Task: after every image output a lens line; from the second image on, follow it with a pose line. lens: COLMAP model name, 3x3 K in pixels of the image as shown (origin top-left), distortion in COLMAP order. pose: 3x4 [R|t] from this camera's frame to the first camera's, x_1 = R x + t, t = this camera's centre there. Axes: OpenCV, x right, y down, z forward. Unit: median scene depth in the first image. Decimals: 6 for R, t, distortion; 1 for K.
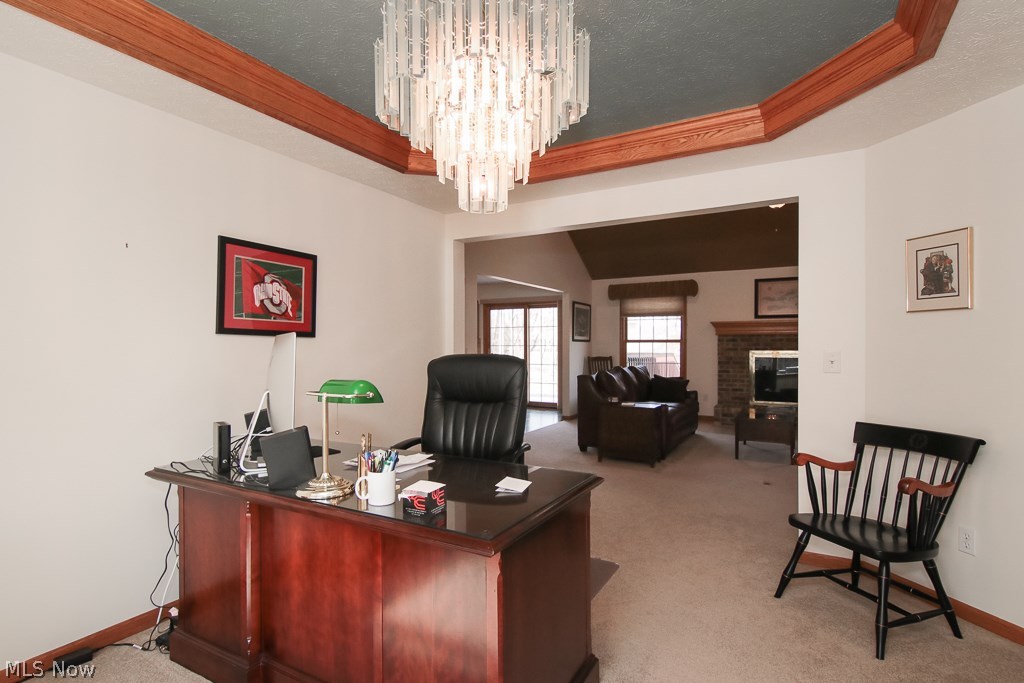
lens RADIAL K [[537.7, 0, 506.1], [0, 537.7, 346.7], [0, 0, 1]] dist [-0.006221, -0.001347]
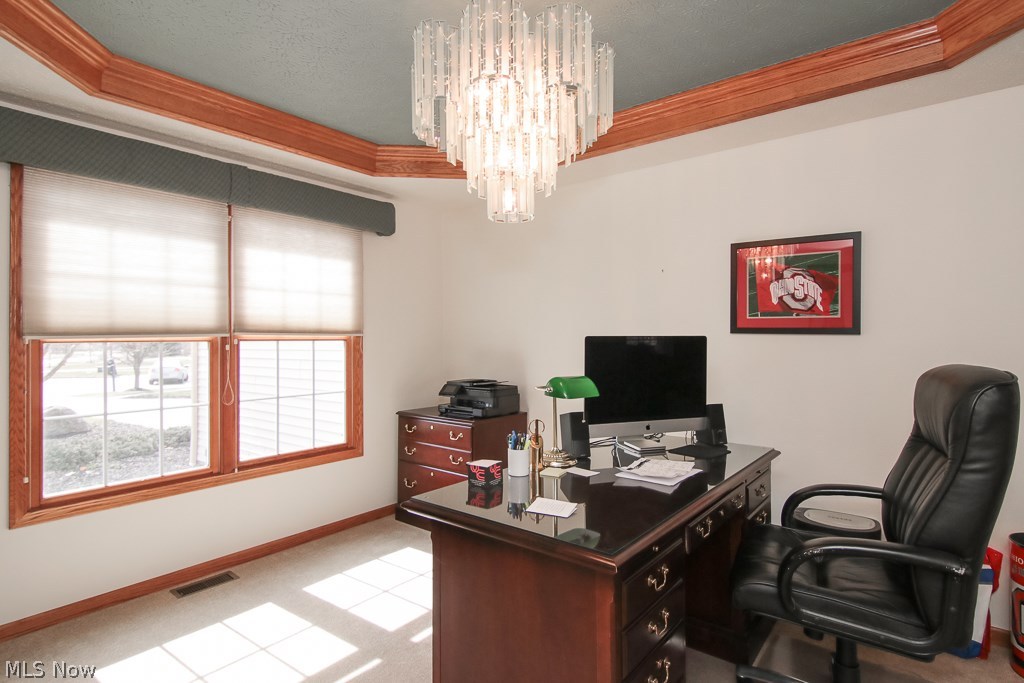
lens RADIAL K [[537.7, 0, 511.0], [0, 537.7, 340.2], [0, 0, 1]] dist [-0.006221, -0.001347]
pose [[-0.149520, -0.001601, -0.988757, 0.558231], [0.001251, 0.999998, -0.001808, -0.007634], [0.988758, -0.001507, -0.149518, 0.650620]]
